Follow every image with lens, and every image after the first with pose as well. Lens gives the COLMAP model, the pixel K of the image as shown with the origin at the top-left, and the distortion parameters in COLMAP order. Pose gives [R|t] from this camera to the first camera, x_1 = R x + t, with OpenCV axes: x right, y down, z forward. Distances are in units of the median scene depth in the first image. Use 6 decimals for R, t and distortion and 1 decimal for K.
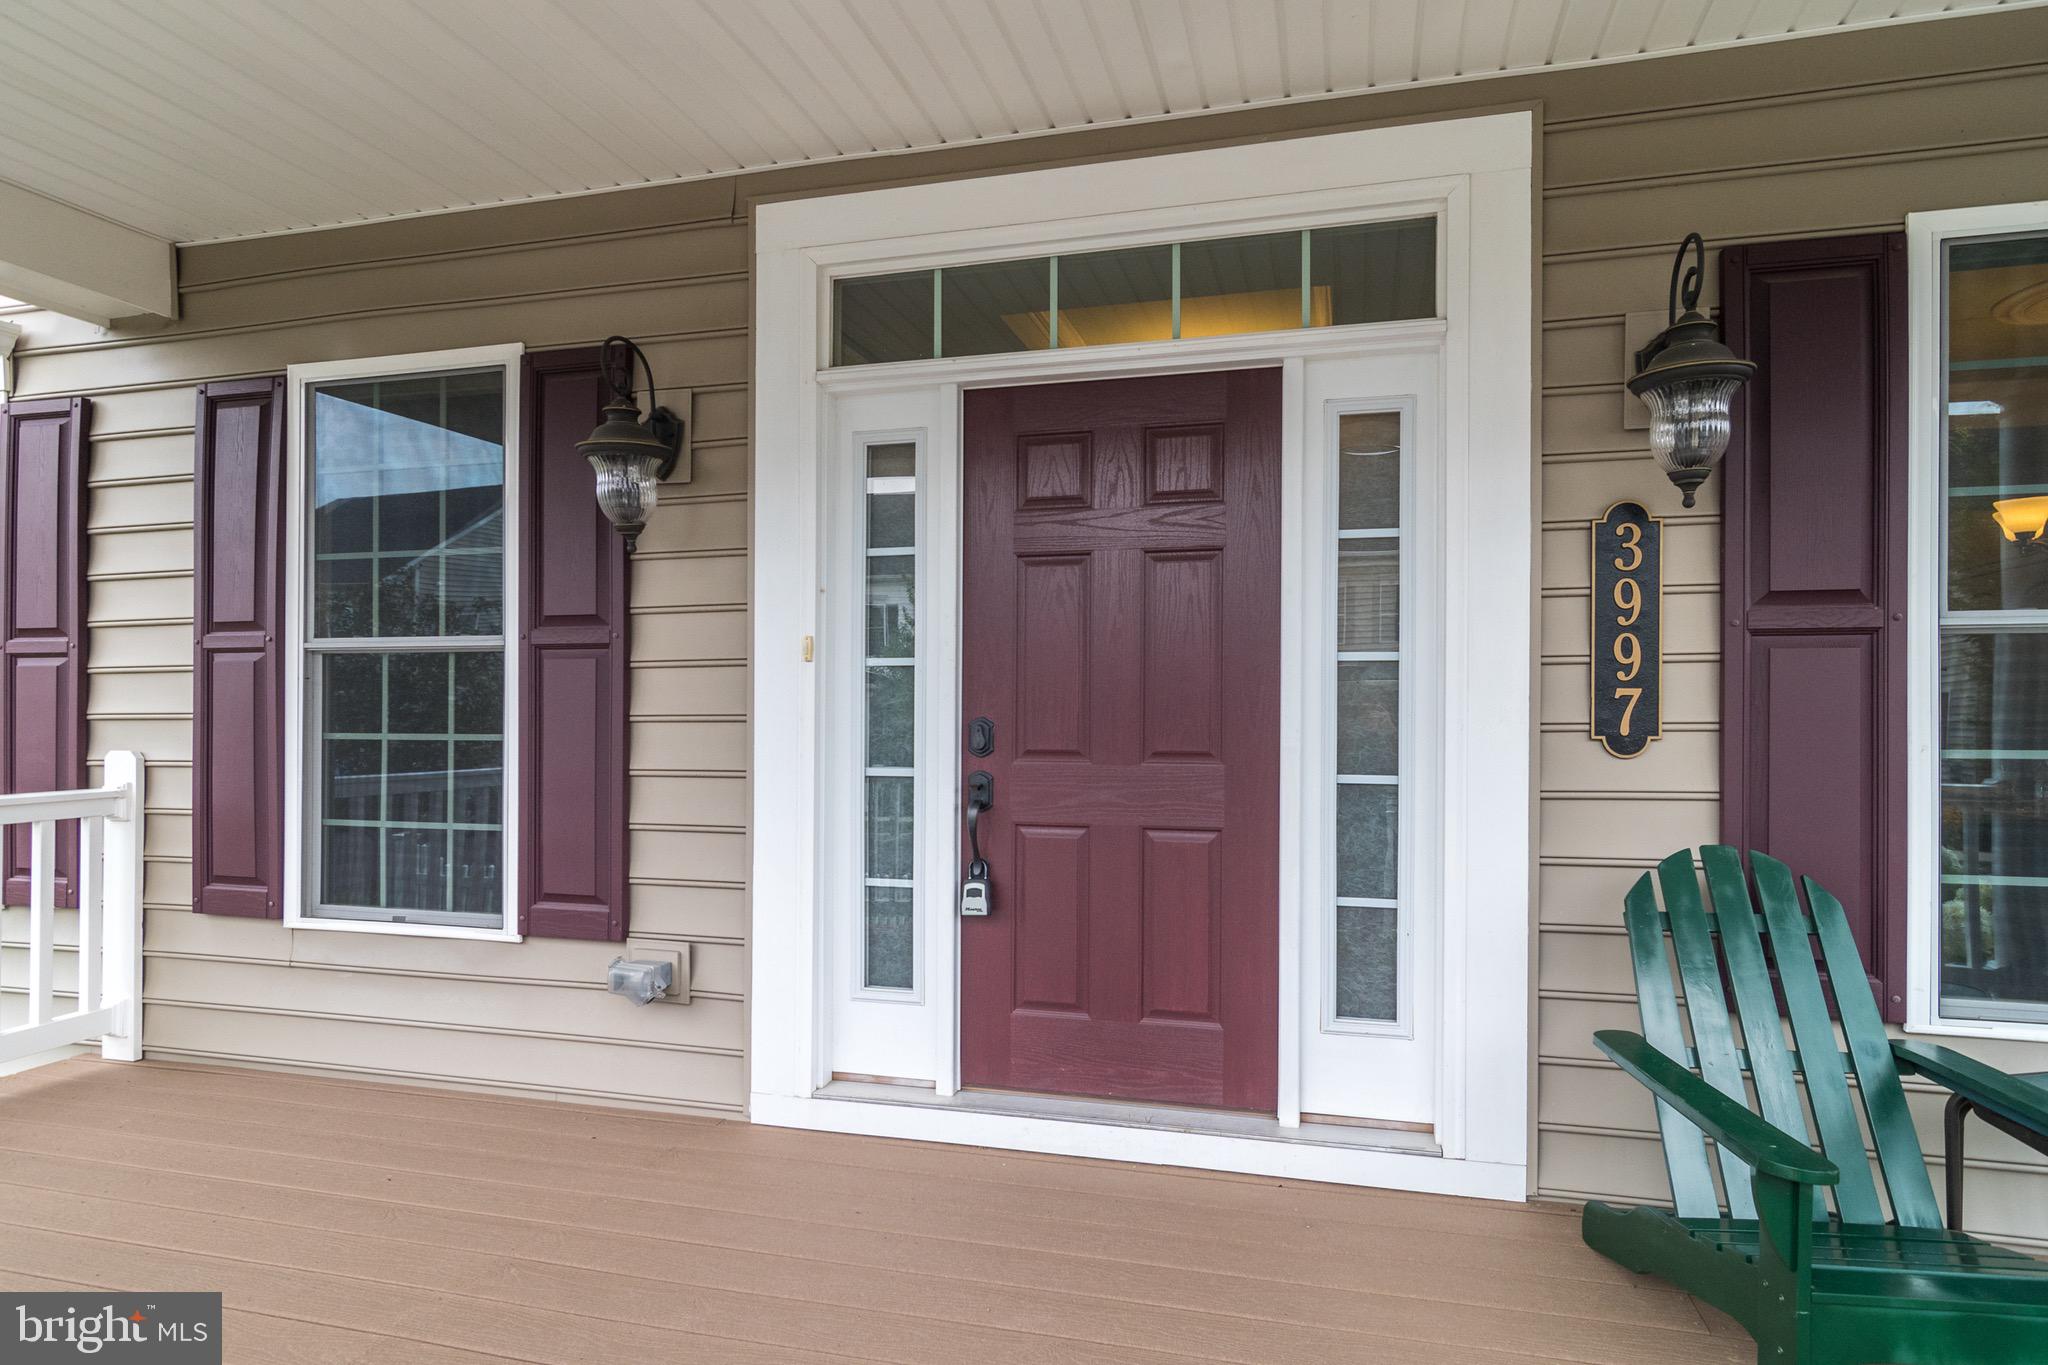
lens RADIAL K [[989.2, 0, 1024.9], [0, 989.2, 718.4], [0, 0, 1]] dist [-0.000474, -0.000109]
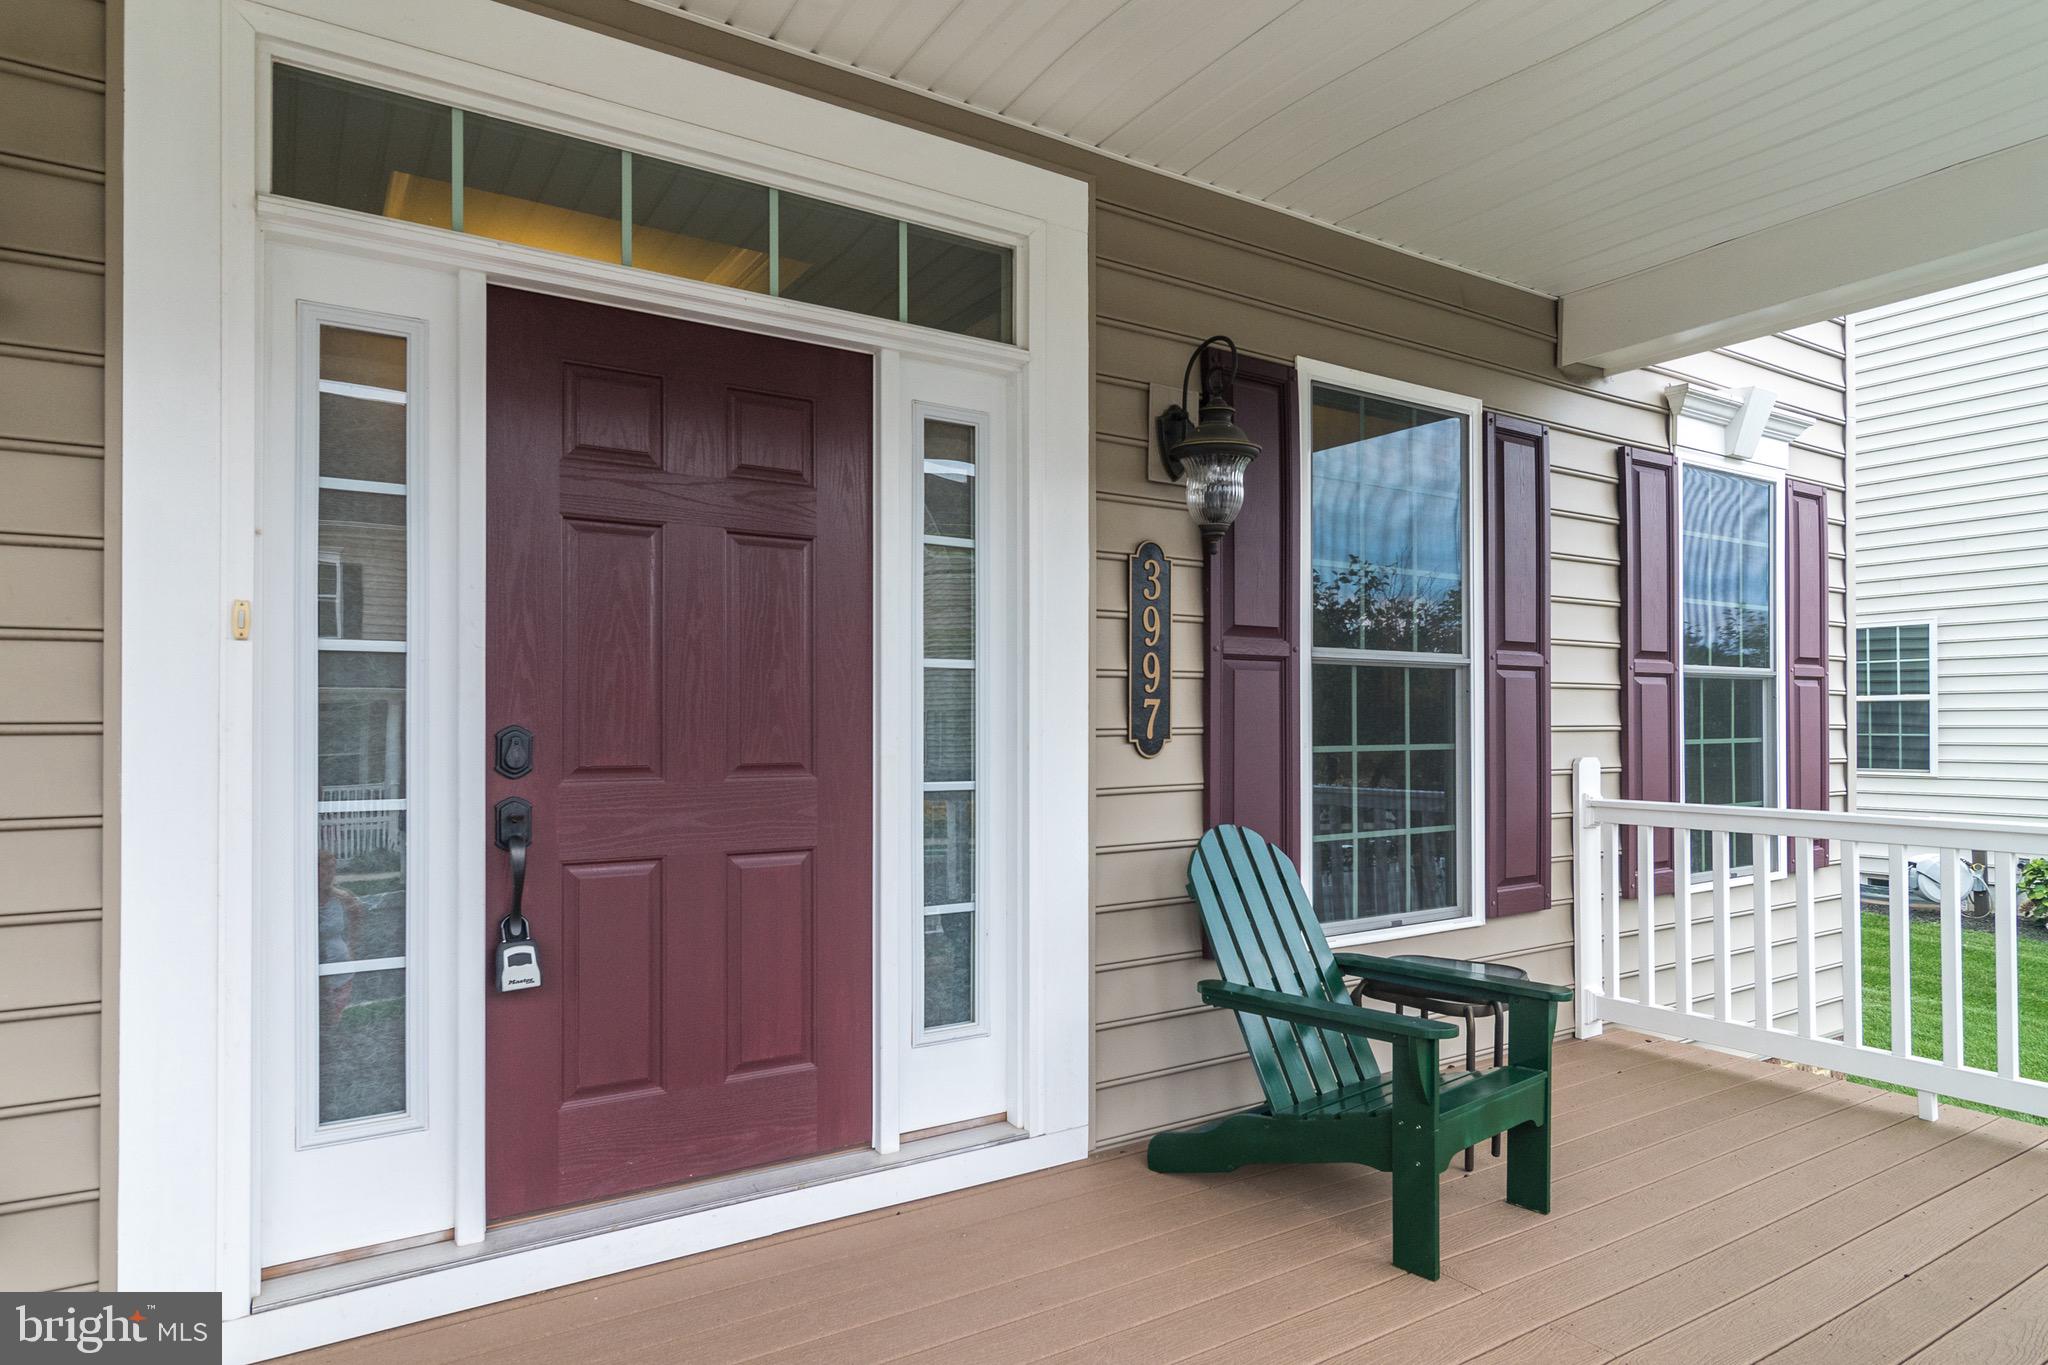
lens RADIAL K [[1182.9, 0, 1023.1], [0, 1182.9, 724.1], [0, 0, 1]] dist [-0.000608, -0.000245]
pose [[0.700802, -0.003098, 0.713349, -0.458847], [0.003462, 0.999994, 0.000942, -0.002195], [-0.713348, 0.001809, 0.700808, 0.105521]]
